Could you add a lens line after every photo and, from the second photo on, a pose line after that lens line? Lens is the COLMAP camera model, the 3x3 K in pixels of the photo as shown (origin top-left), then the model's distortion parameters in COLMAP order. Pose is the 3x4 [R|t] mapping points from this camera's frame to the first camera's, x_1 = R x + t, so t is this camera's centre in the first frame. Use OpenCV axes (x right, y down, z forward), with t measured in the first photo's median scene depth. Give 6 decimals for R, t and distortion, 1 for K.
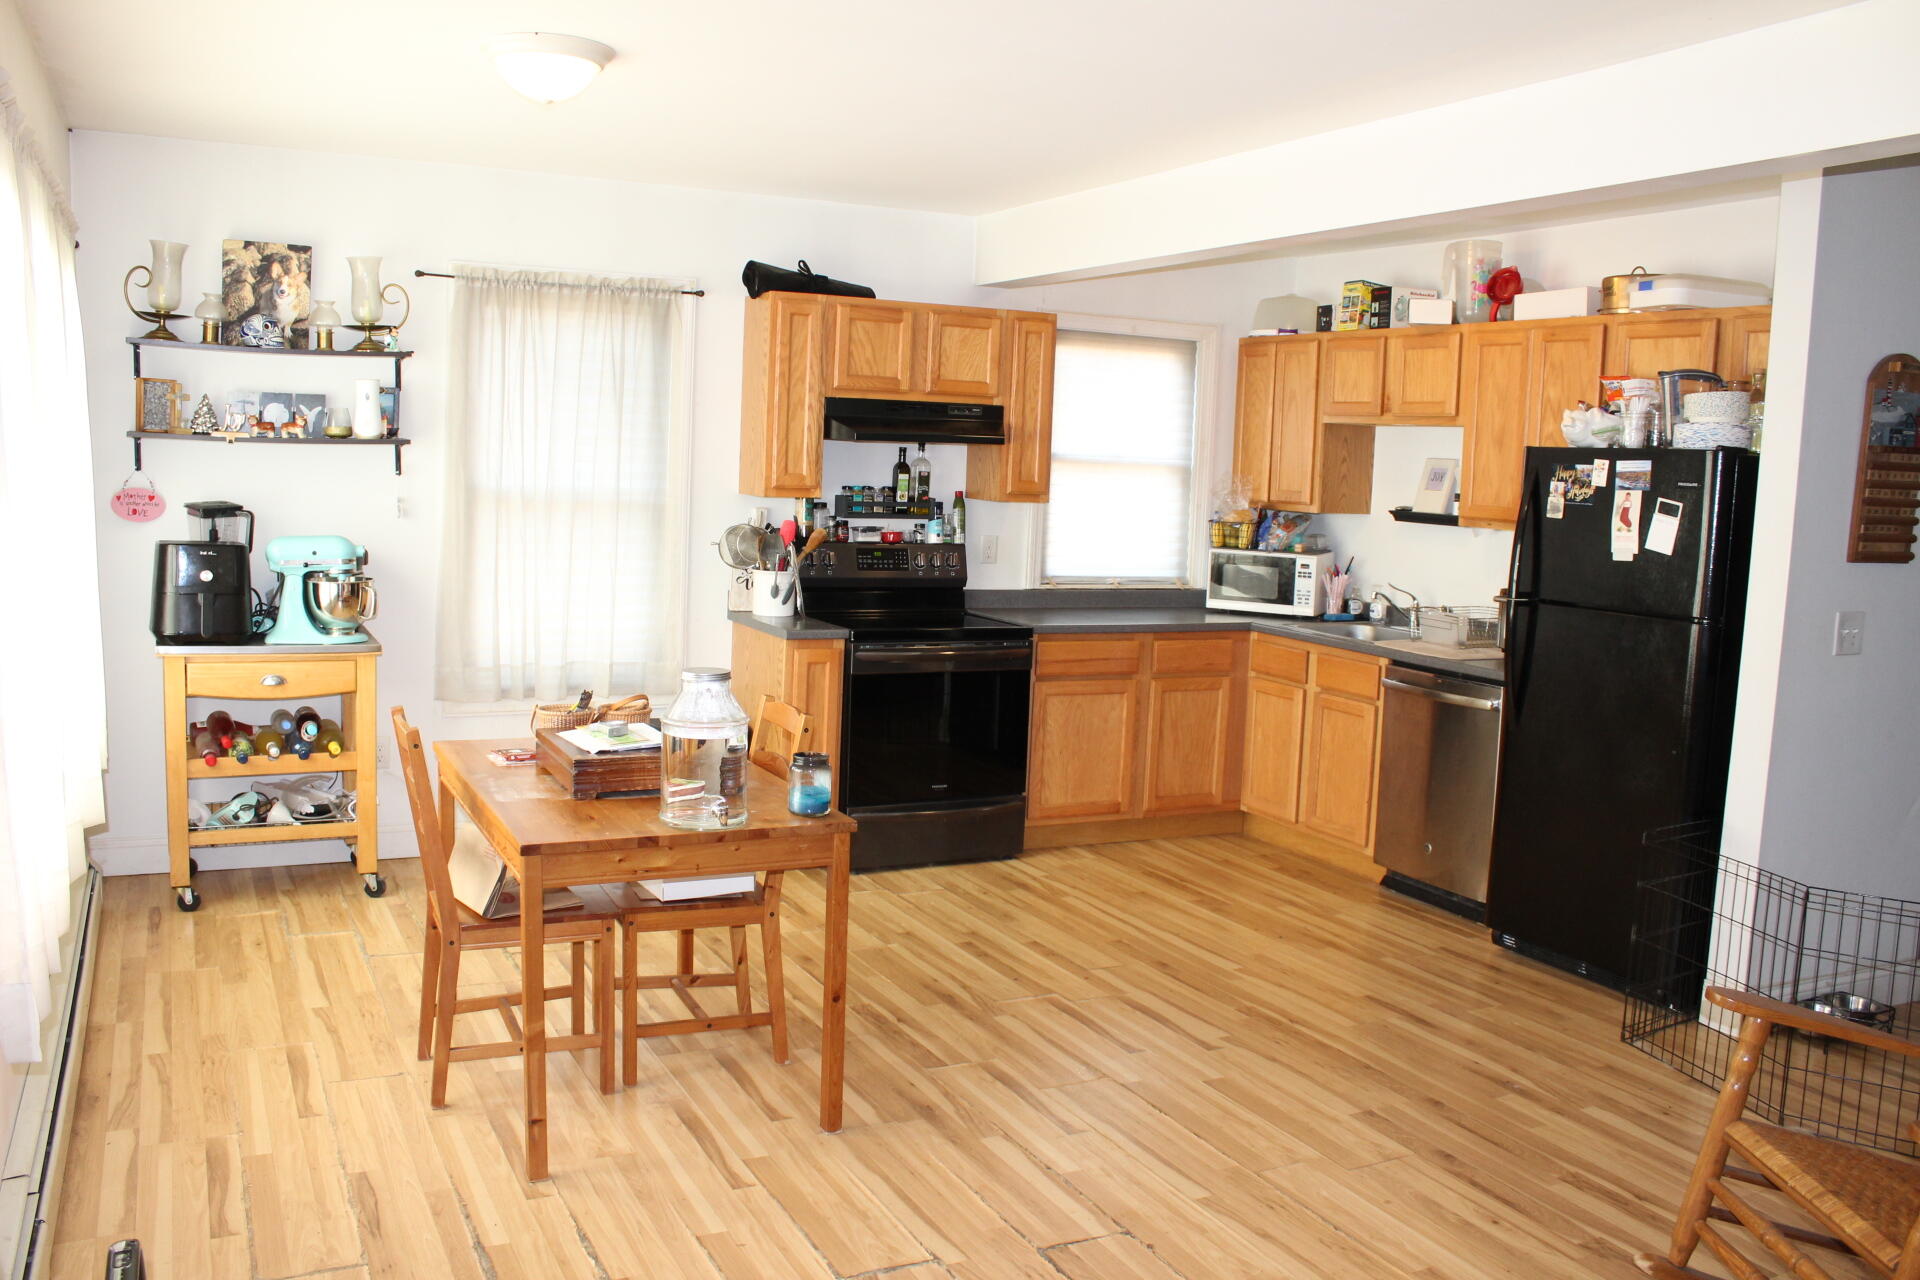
lens RADIAL K [[1580.7, 0, 957.2], [0, 1580.7, 645.0], [0, 0, 1]] dist [-0.094142, -0.005344]
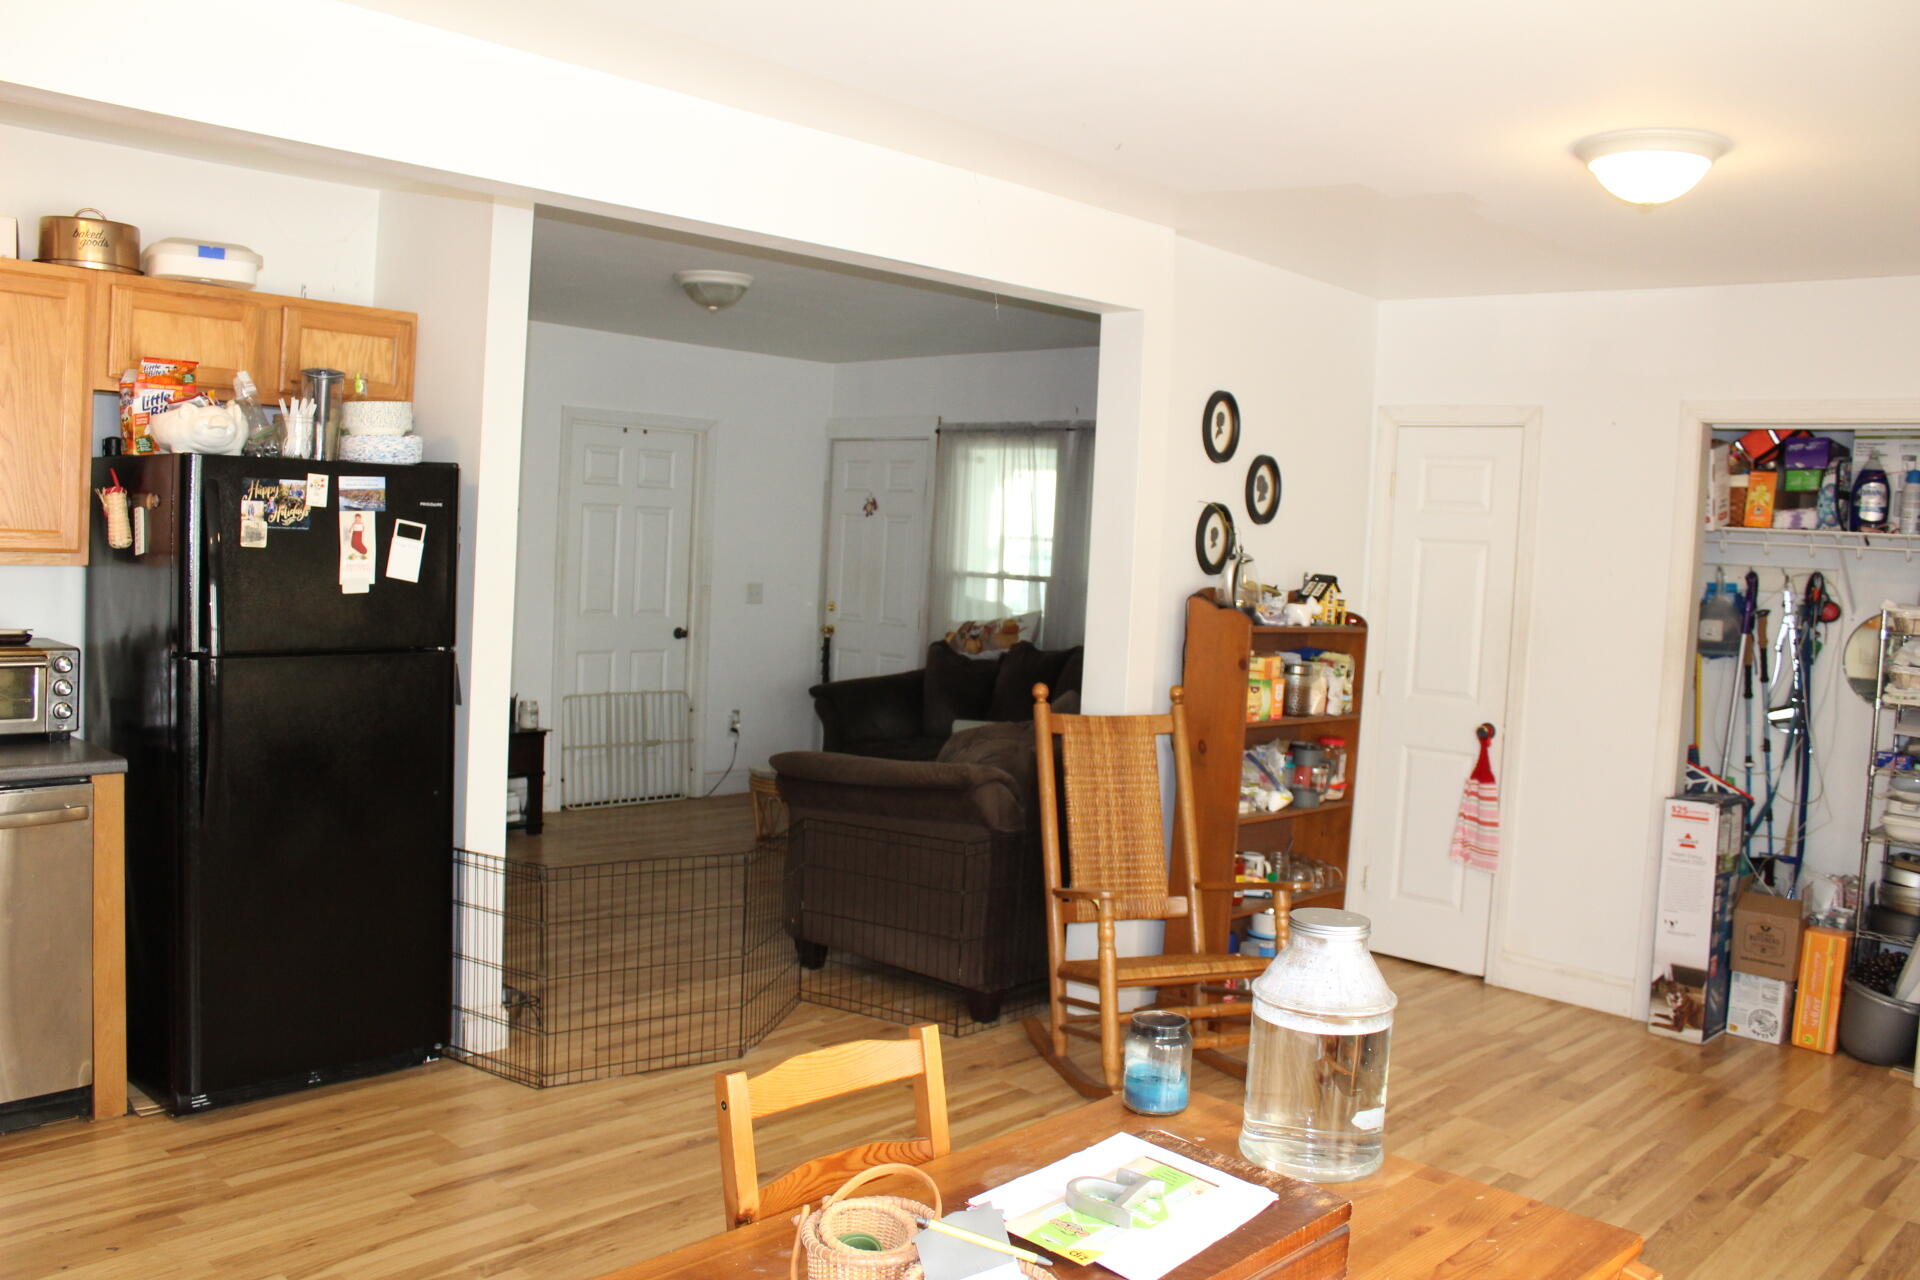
lens RADIAL K [[1580.7, 0, 957.6], [0, 1580.7, 631.8], [0, 0, 1]] dist [-0.094142, -0.005344]
pose [[-0.328791, -0.113206, 0.937593, -0.491164], [0.051180, 0.989195, 0.137384, -0.134075], [-0.943015, 0.093156, -0.319444, 0.960062]]
